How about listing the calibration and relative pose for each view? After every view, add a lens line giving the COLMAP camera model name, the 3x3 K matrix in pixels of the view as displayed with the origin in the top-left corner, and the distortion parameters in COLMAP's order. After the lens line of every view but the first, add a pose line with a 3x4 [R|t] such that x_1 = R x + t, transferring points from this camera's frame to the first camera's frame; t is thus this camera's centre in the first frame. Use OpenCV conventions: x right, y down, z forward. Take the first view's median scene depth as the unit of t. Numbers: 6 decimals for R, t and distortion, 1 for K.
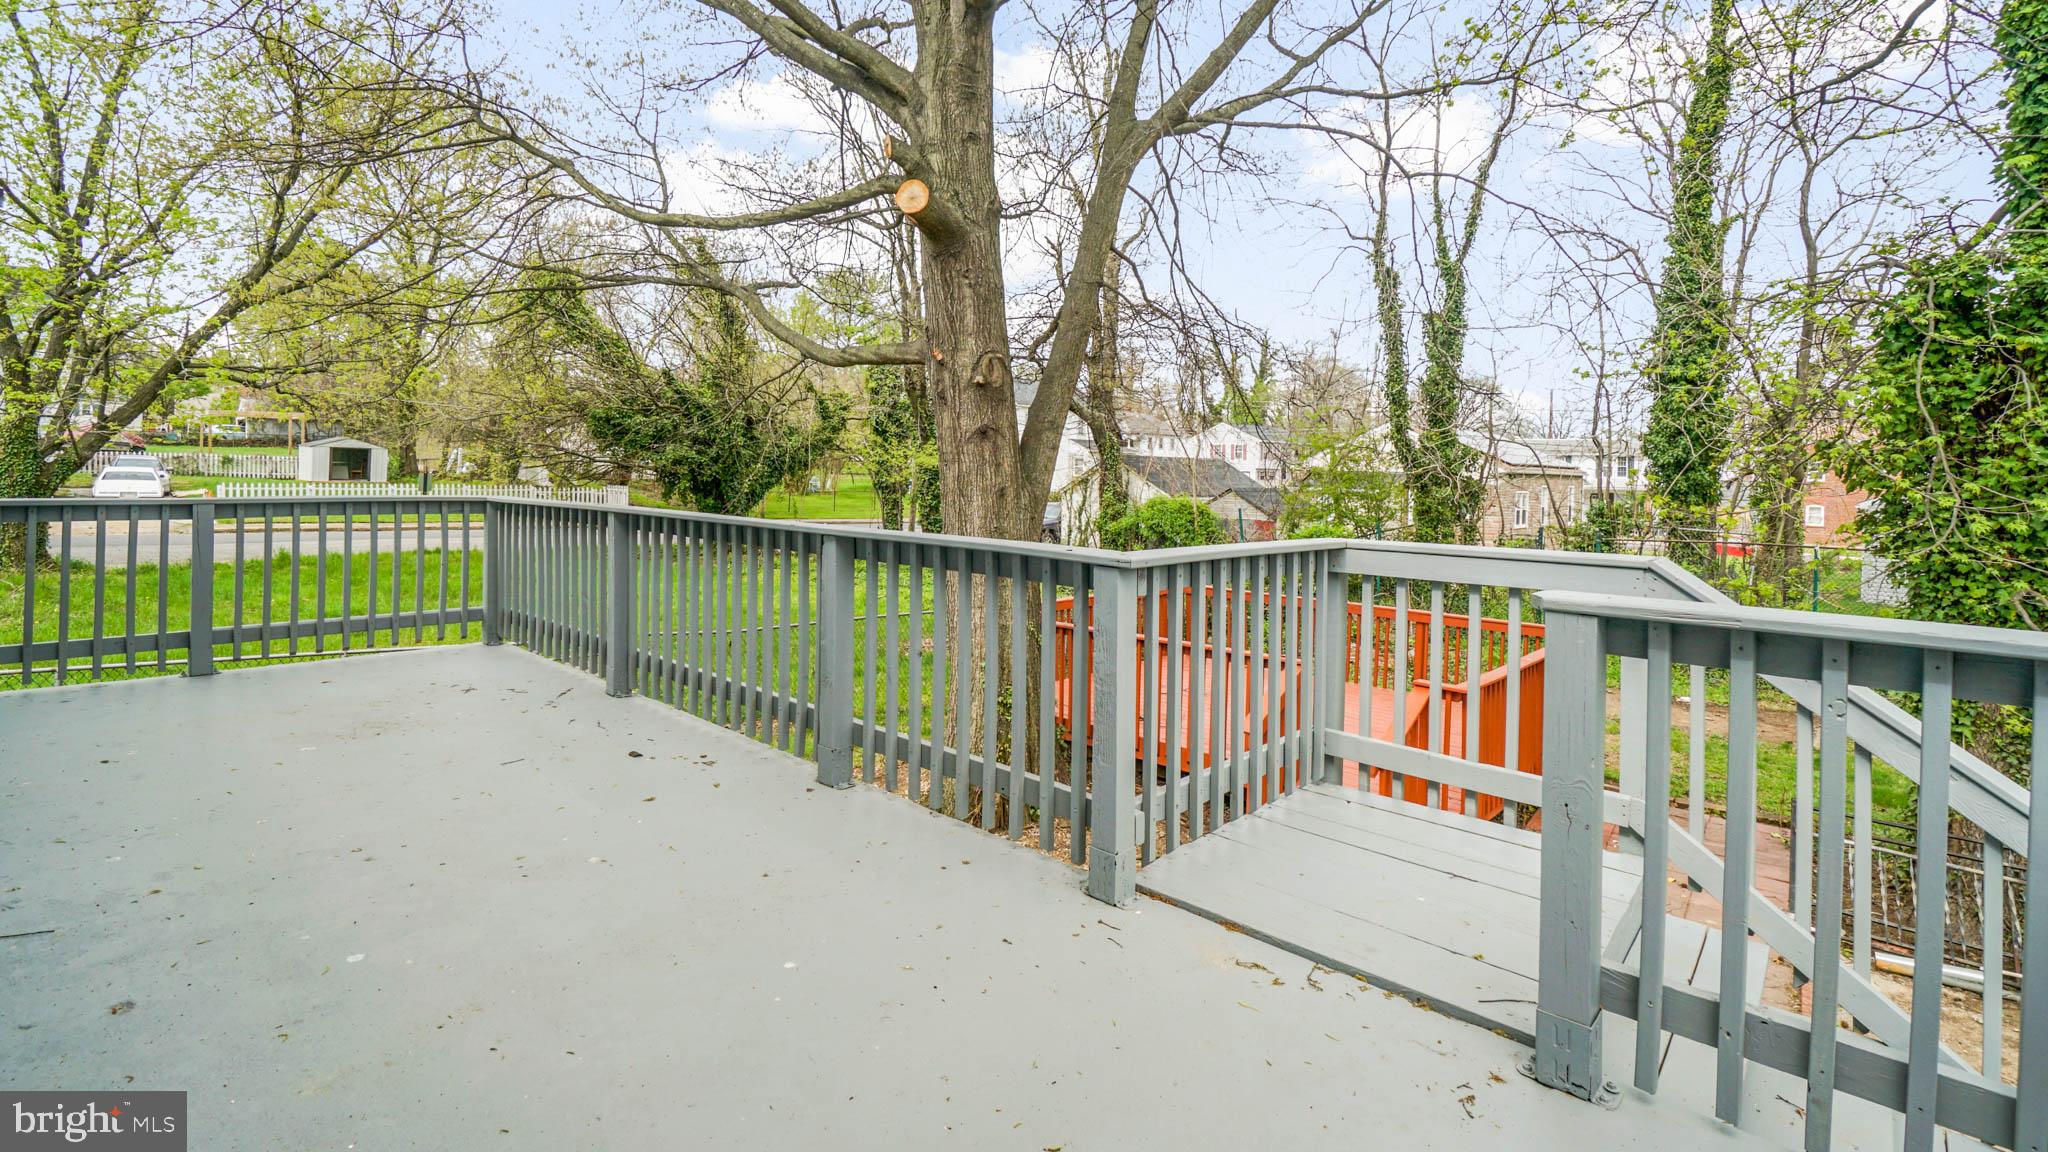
lens RADIAL K [[919.0, 0, 1027.8], [0, 919.0, 540.3], [0, 0, 1]] dist [-0.001152, -0.000019]
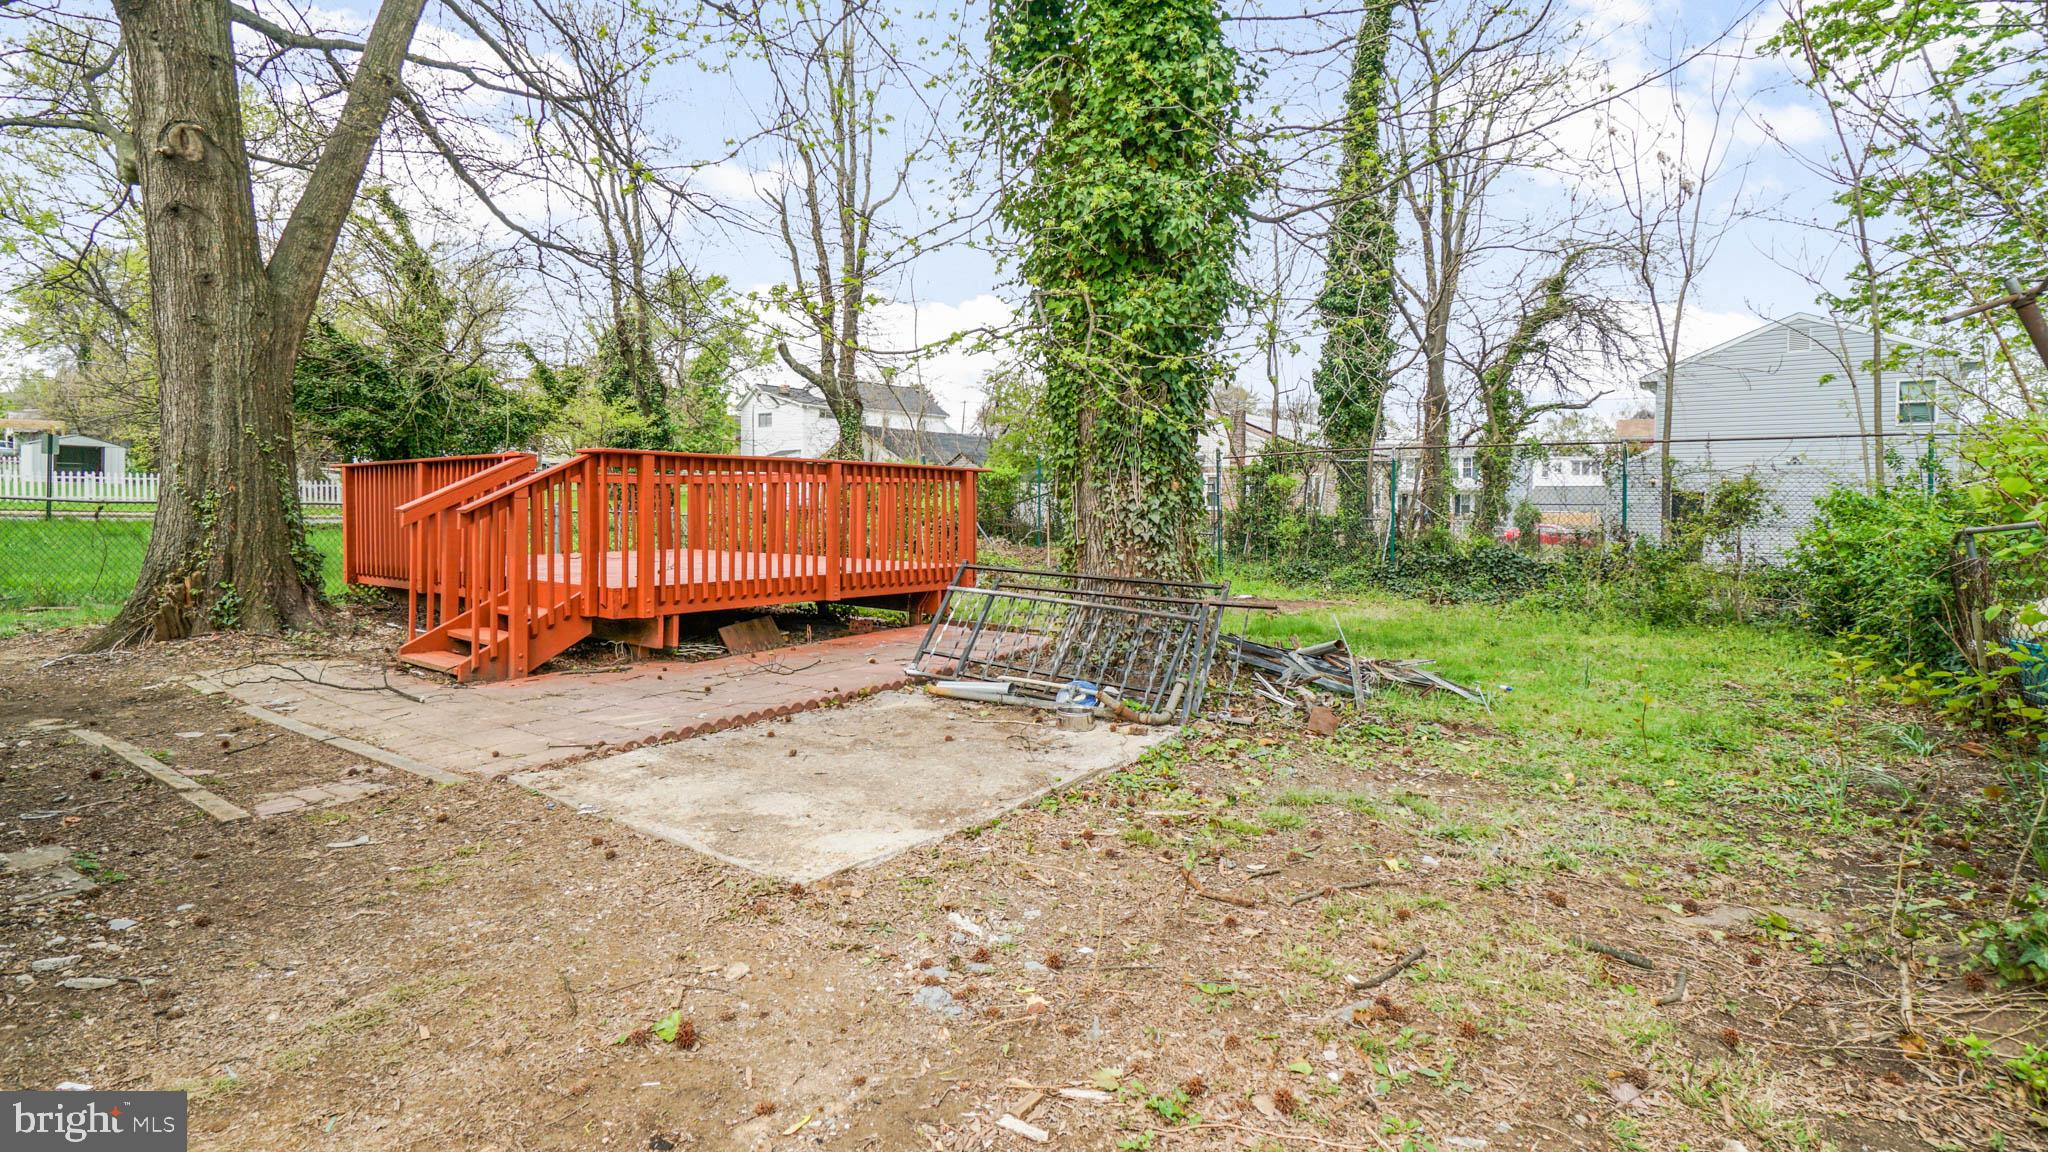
lens RADIAL K [[947.2, 0, 1003.6], [0, 947.2, 577.7], [0, 0, 1]] dist [-0.001274, 0.000000]
pose [[0.998247, -0.017566, 0.056516, 0.215684], [0.017558, 0.999846, 0.000645, 0.078796], [-0.056519, 0.000349, 0.998401, 0.007572]]
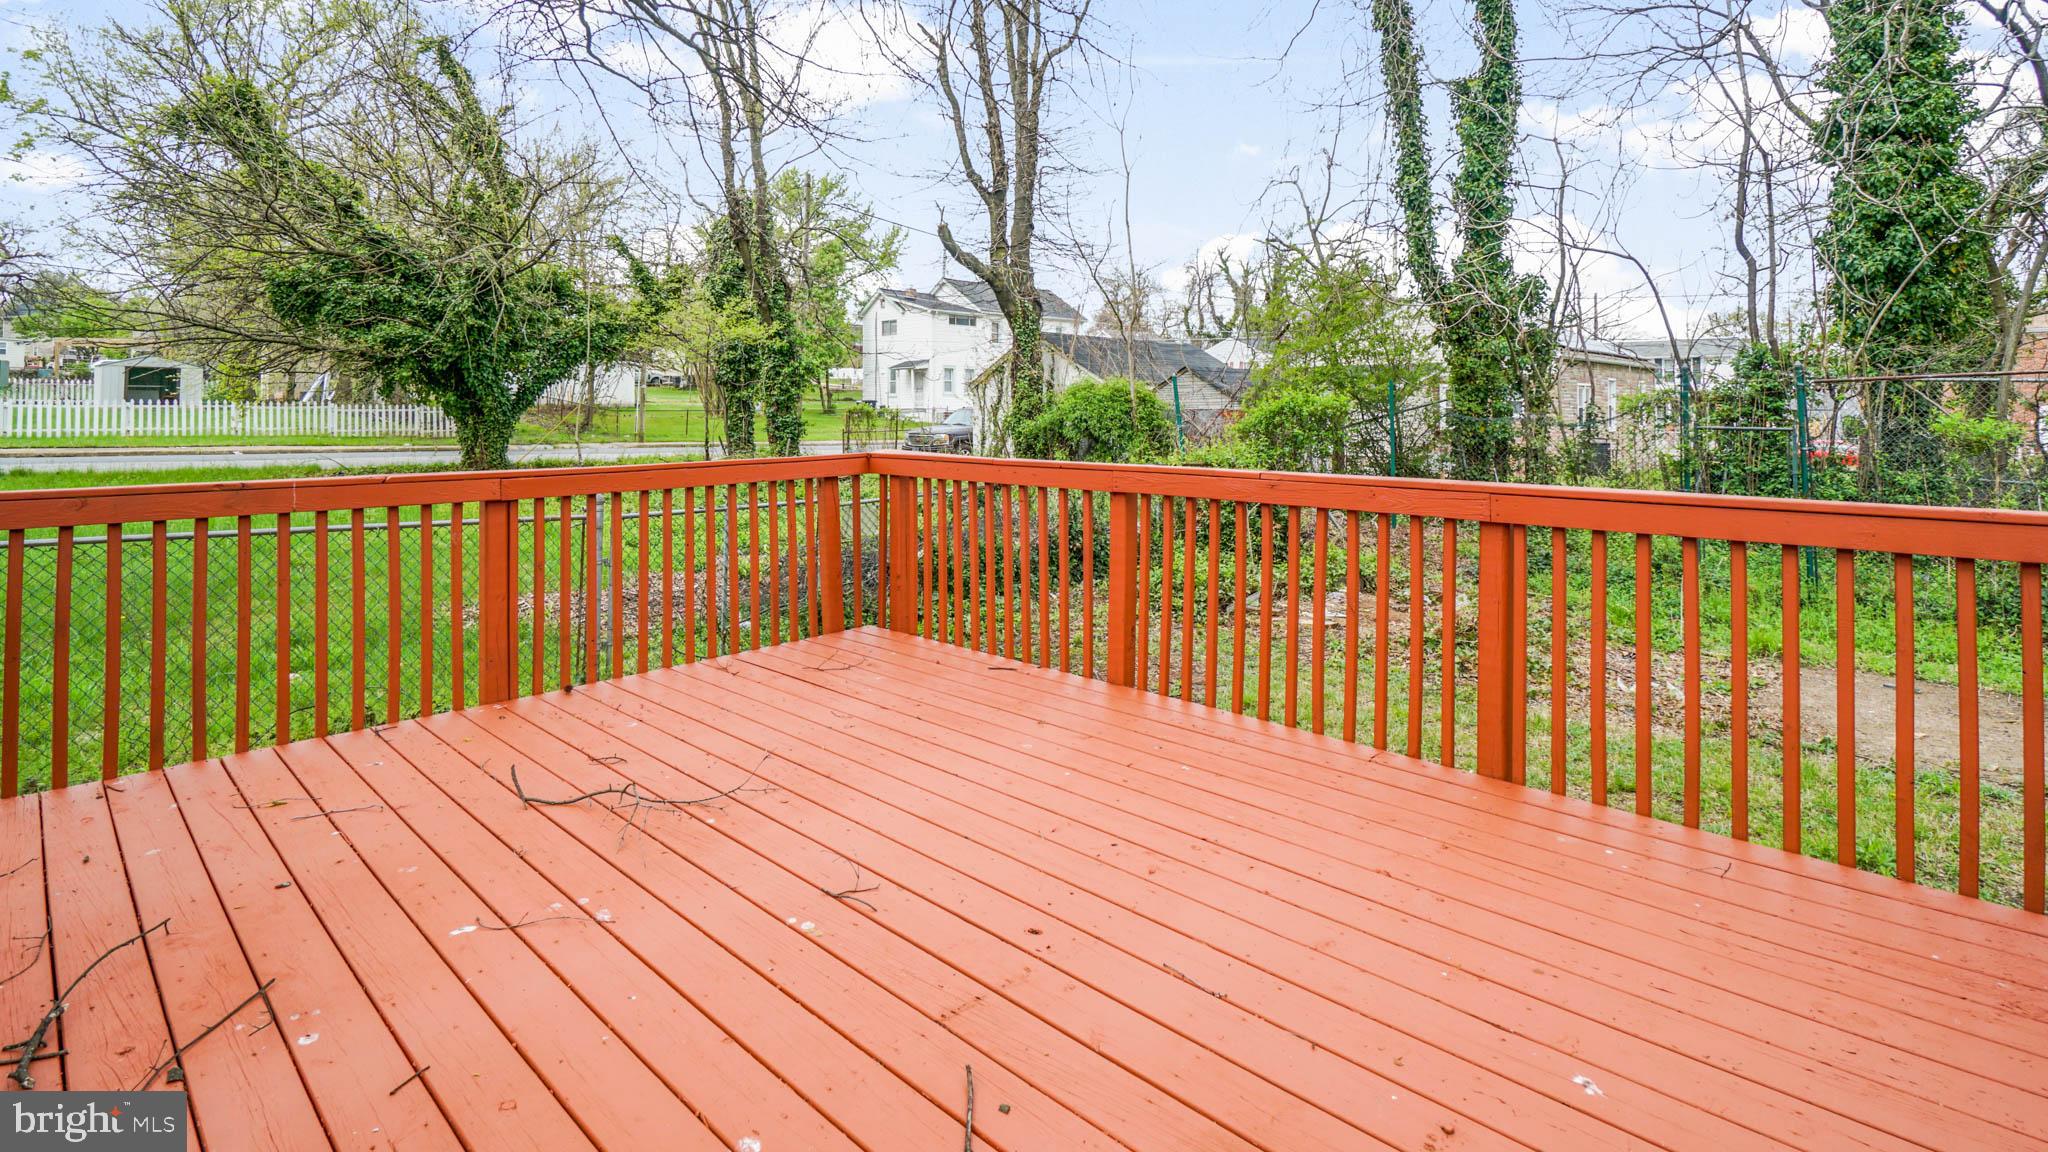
lens RADIAL K [[935.5, 0, 1031.7], [0, 935.5, 450.6], [0, 0, 1]] dist [0.002792, 0.000248]
pose [[0.999574, -0.021387, -0.019870, 0.121190], [0.020742, 0.999269, -0.032113, 0.030769], [0.020543, 0.031687, 0.999287, 0.293502]]
